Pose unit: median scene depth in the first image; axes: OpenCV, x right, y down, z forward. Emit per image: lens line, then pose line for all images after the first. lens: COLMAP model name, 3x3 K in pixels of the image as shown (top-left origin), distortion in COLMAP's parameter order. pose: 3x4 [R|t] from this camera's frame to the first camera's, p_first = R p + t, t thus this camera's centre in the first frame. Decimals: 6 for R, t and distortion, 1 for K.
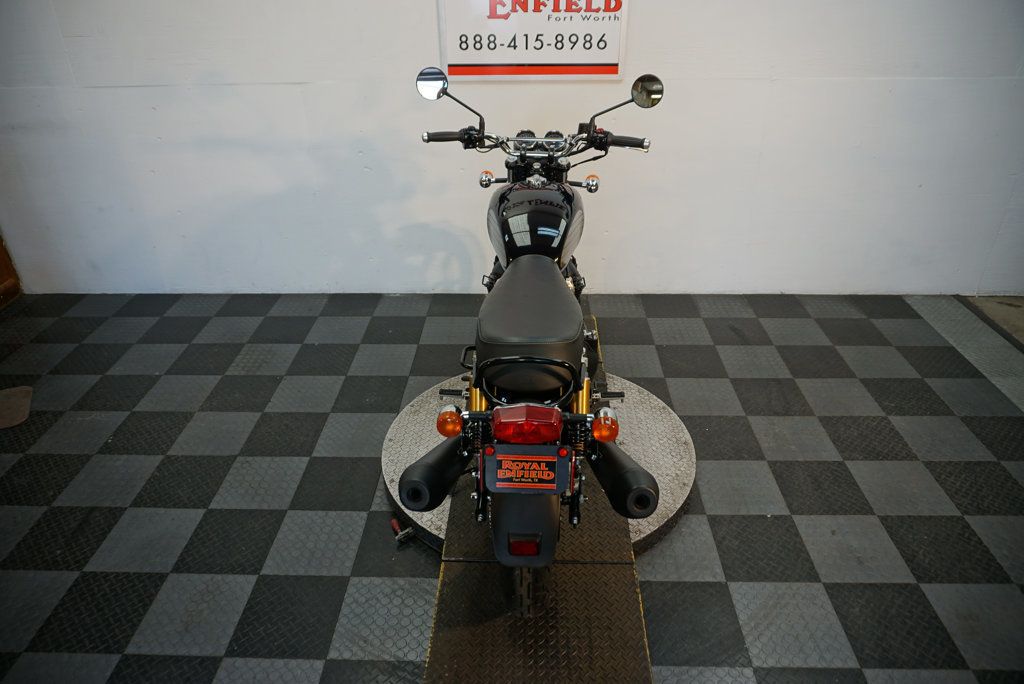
lens RADIAL K [[689.1, 0, 510.4], [0, 689.1, 342.4], [0, 0, 1]] dist [-0.043228, 0.032589]
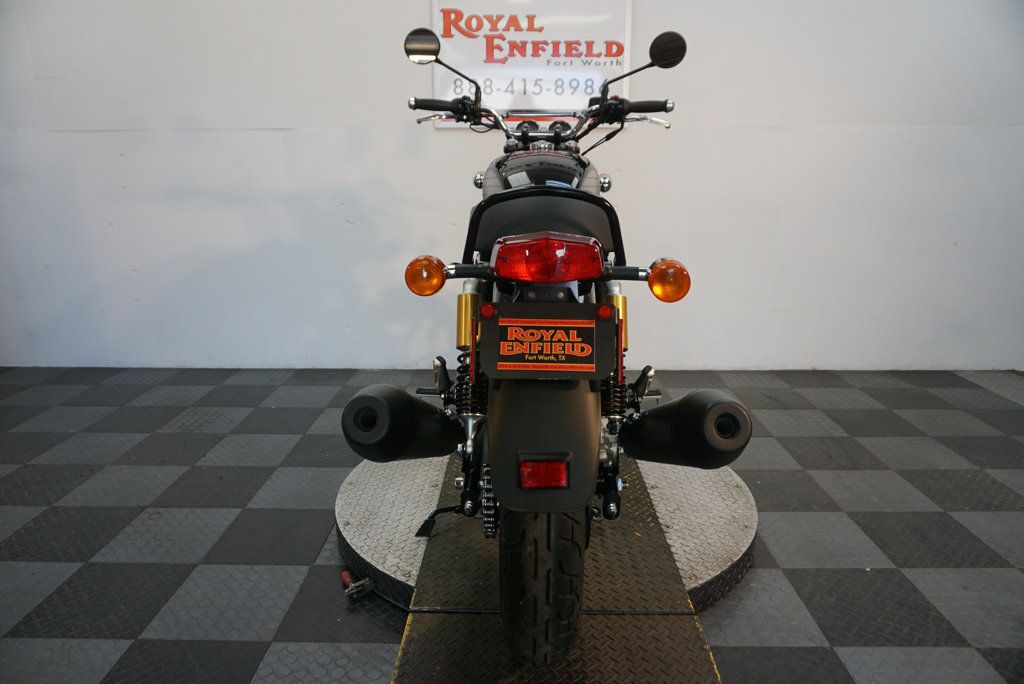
lens RADIAL K [[689.1, 0, 509.7], [0, 689.1, 340.4], [0, 0, 1]] dist [-0.043228, 0.032589]
pose [[0.999873, 0.007242, 0.014179, -0.009153], [-0.003143, 0.962829, -0.270095, 0.173091], [-0.015608, 0.270016, 0.962729, 0.199331]]
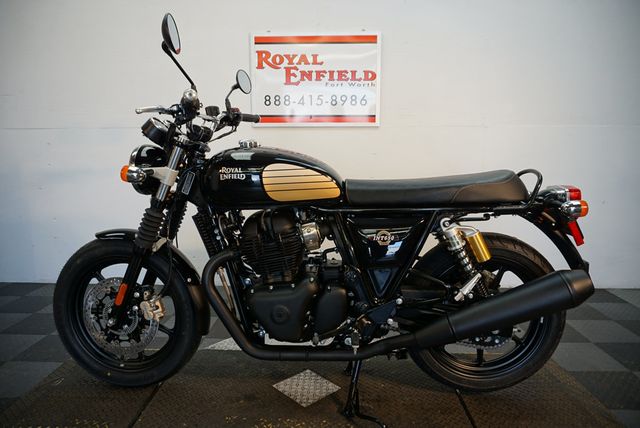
lens RADIAL K [[430.7, 0, 316.6], [0, 430.7, 214.6], [0, 0, 1]] dist [-0.043228, 0.032589]
pose [[0.999914, 0.010820, -0.007351, 0.049052], [-0.012710, 0.936509, -0.350414, 0.113220], [0.003093, 0.350478, 0.936566, 0.264443]]
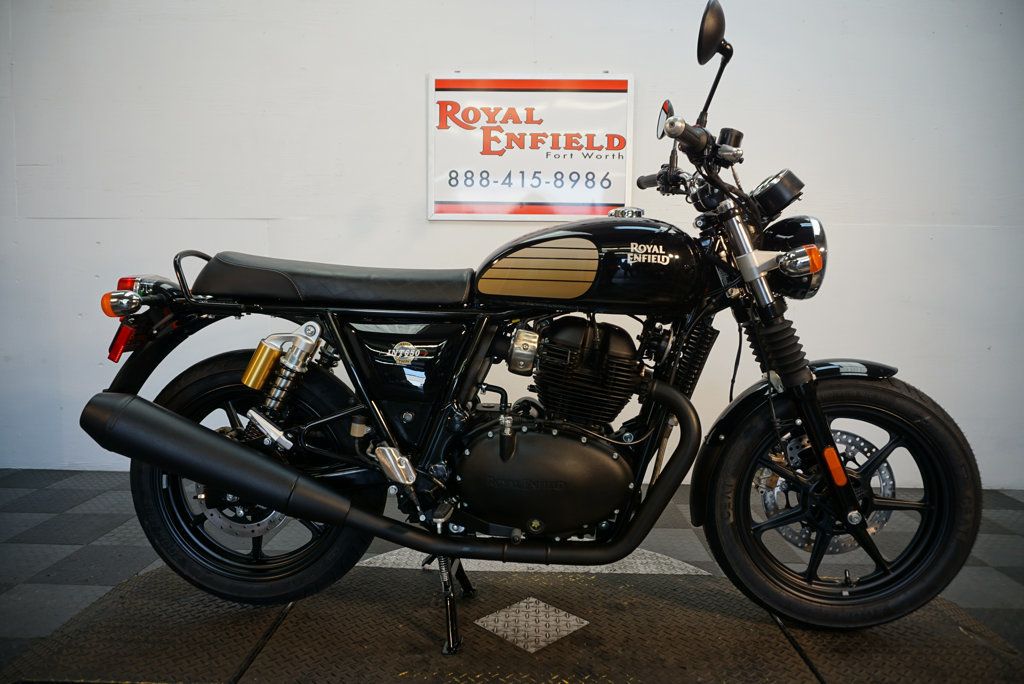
lens RADIAL K [[689.1, 0, 507.7], [0, 689.1, 342.7], [0, 0, 1]] dist [-0.043228, 0.032589]
pose [[0.999700, 0.024497, 0.000734, 0.009350], [-0.021888, 0.905913, -0.422897, 0.158012], [-0.011025, 0.422754, 0.906177, 0.295369]]
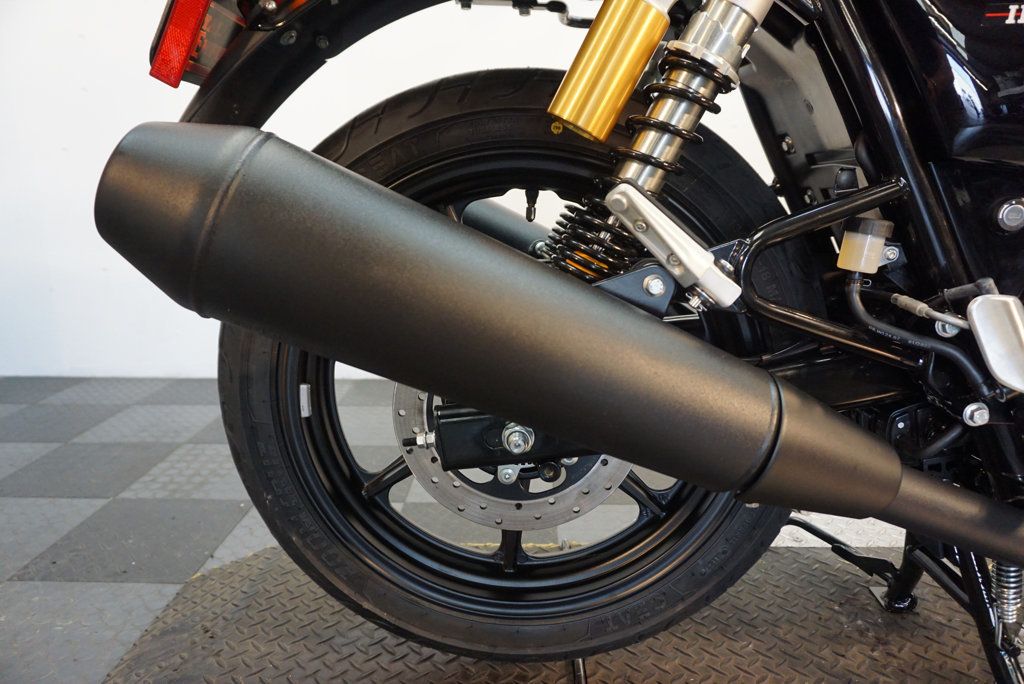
lens RADIAL K [[689.1, 0, 513.9], [0, 689.1, 339.3], [0, 0, 1]] dist [-0.043228, 0.032589]
pose [[0.999830, 0.008613, 0.016311, -0.192536], [-0.003486, 0.956573, -0.291472, 0.082077], [-0.018113, 0.291365, 0.956440, 0.608284]]
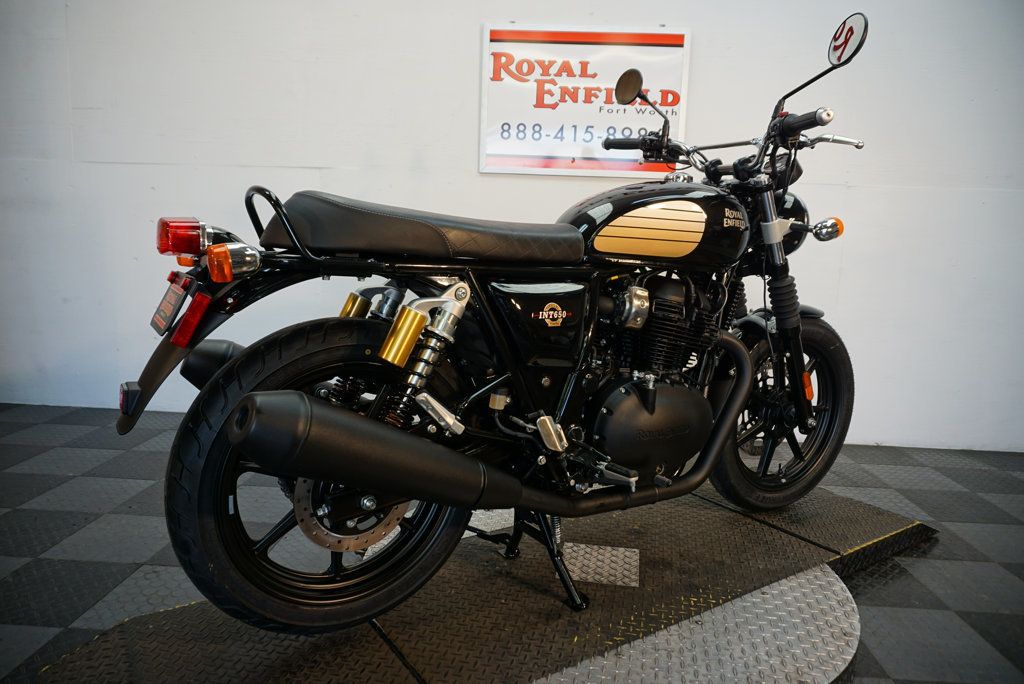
lens RADIAL K [[689.1, 0, 508.0], [0, 689.1, 340.7], [0, 0, 1]] dist [-0.043228, 0.032589]
pose [[0.998667, 0.050047, -0.012594, -0.044300], [-0.051211, 0.930857, -0.361776, 0.167499], [-0.006383, 0.361939, 0.932180, 0.277507]]
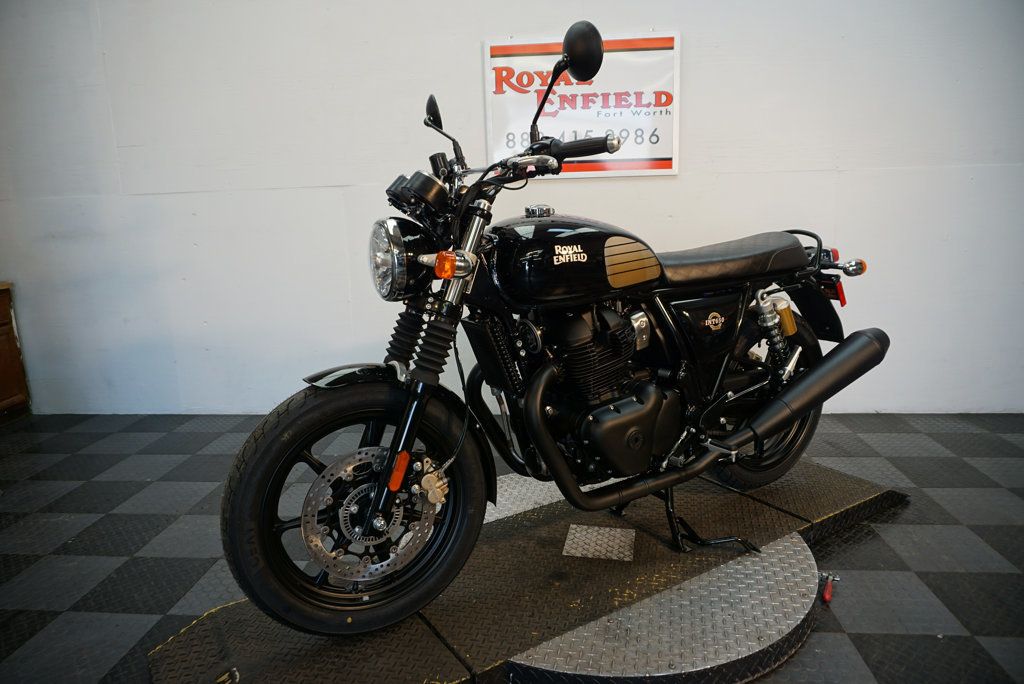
lens RADIAL K [[689.1, 0, 507.4], [0, 689.1, 342.8], [0, 0, 1]] dist [-0.043228, 0.032589]
pose [[0.997898, -0.005535, -0.064561, -0.012709], [-0.014587, 0.951585, -0.307040, 0.150403], [0.063135, 0.307337, 0.949504, 0.177368]]
